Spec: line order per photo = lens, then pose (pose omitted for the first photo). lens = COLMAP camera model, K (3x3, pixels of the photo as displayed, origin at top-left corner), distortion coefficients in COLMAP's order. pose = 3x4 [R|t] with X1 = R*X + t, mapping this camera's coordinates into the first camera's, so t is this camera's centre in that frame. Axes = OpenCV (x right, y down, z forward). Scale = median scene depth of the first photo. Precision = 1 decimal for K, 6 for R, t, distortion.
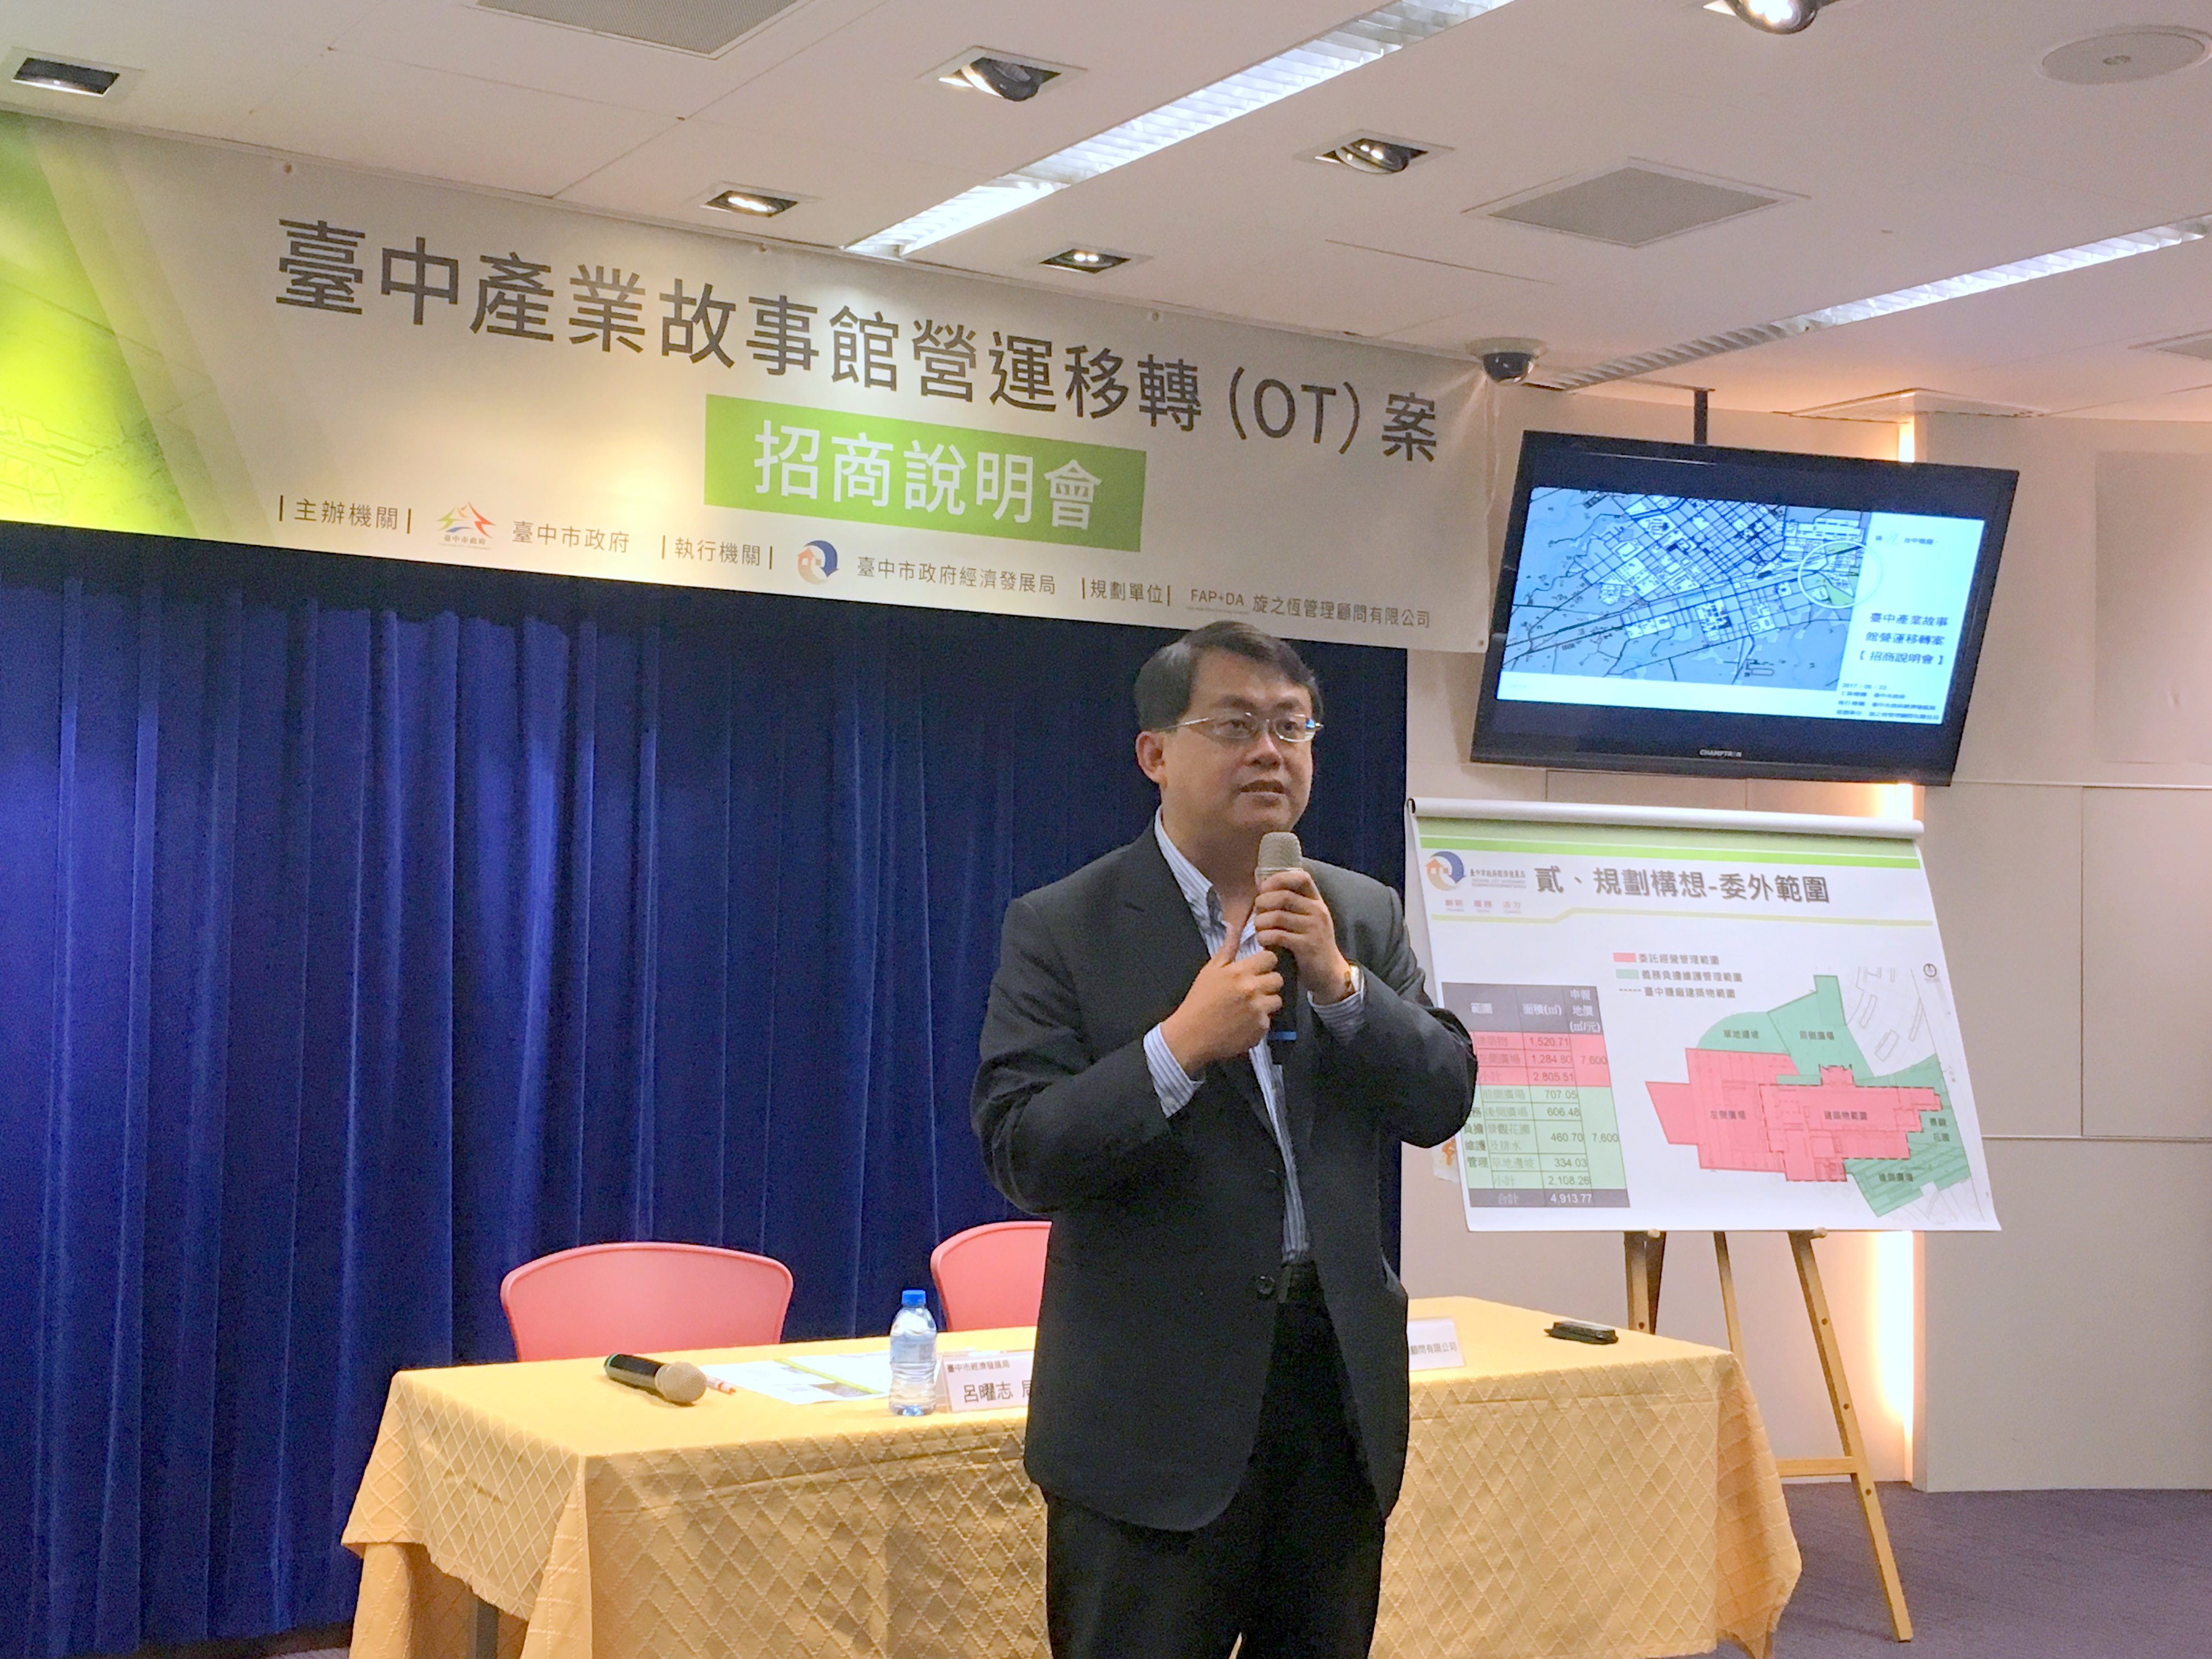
lens RADIAL K [[2711.2, 0, 1110.7], [0, 2711.2, 815.3], [0, 0, 1]] dist [0.022994, 0.000000]
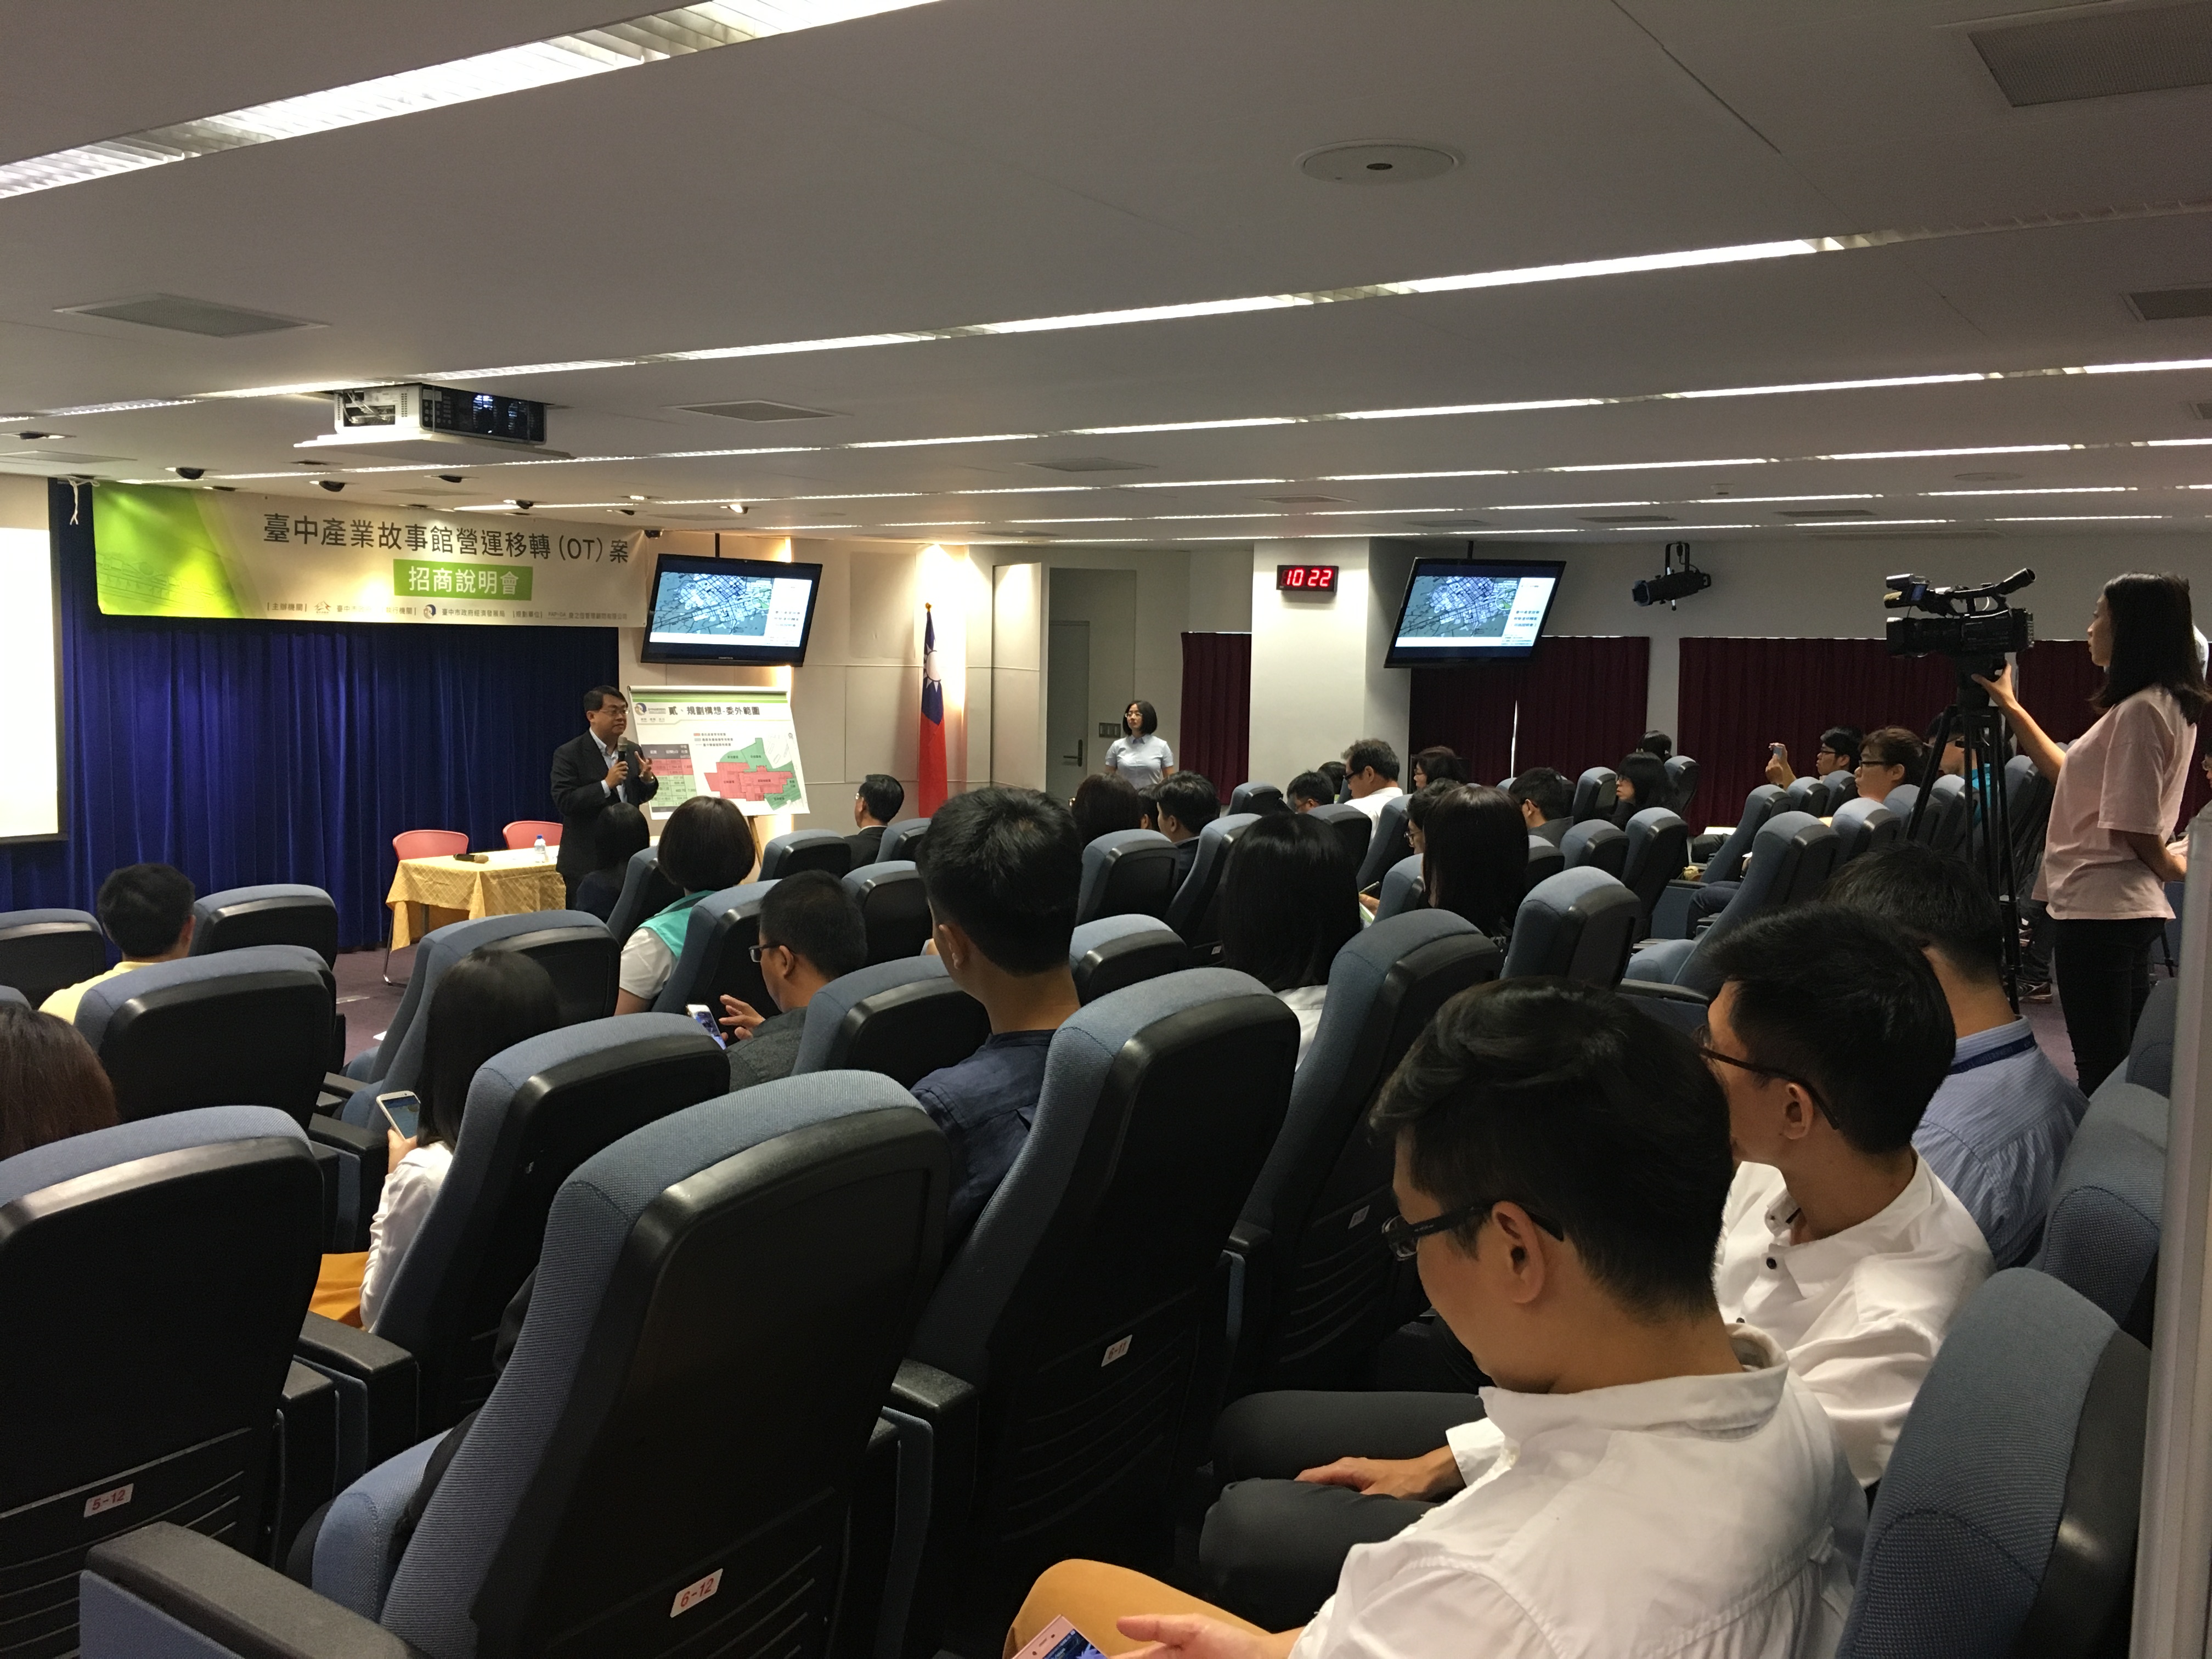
lens RADIAL K [[1843.8, 0, 1114.2], [0, 1843.8, 814.7], [0, 0, 1]] dist [0.014589, 0.002605]
pose [[0.909807, -0.039441, 0.413153, -0.266123], [-0.019345, 0.990363, 0.137142, -0.161560], [-0.414580, -0.132765, 0.900276, -1.180509]]
